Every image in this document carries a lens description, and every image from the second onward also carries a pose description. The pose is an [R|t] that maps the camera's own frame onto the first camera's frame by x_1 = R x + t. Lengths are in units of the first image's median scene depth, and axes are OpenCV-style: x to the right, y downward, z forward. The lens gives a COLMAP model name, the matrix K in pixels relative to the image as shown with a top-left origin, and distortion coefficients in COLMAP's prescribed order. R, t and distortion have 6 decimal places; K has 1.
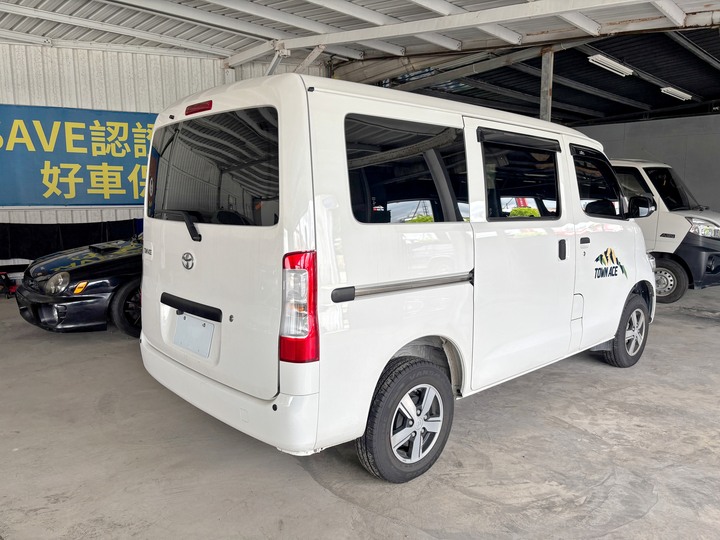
lens RADIAL K [[548.5, 0, 356.3], [0, 548.5, 273.0], [0, 0, 1]] dist [0.041381, -0.042600]
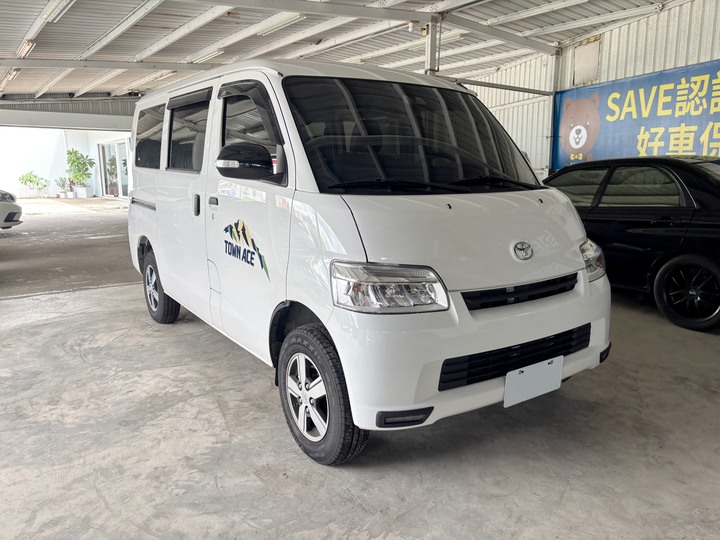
lens RADIAL K [[548.5, 0, 358.7], [0, 548.5, 271.8], [0, 0, 1]] dist [0.041381, -0.042600]
pose [[-0.149470, 0.185330, -0.971242, 0.602902], [-0.141249, 0.968200, 0.206488, -0.078840], [0.978625, 0.168051, -0.118539, 0.660146]]
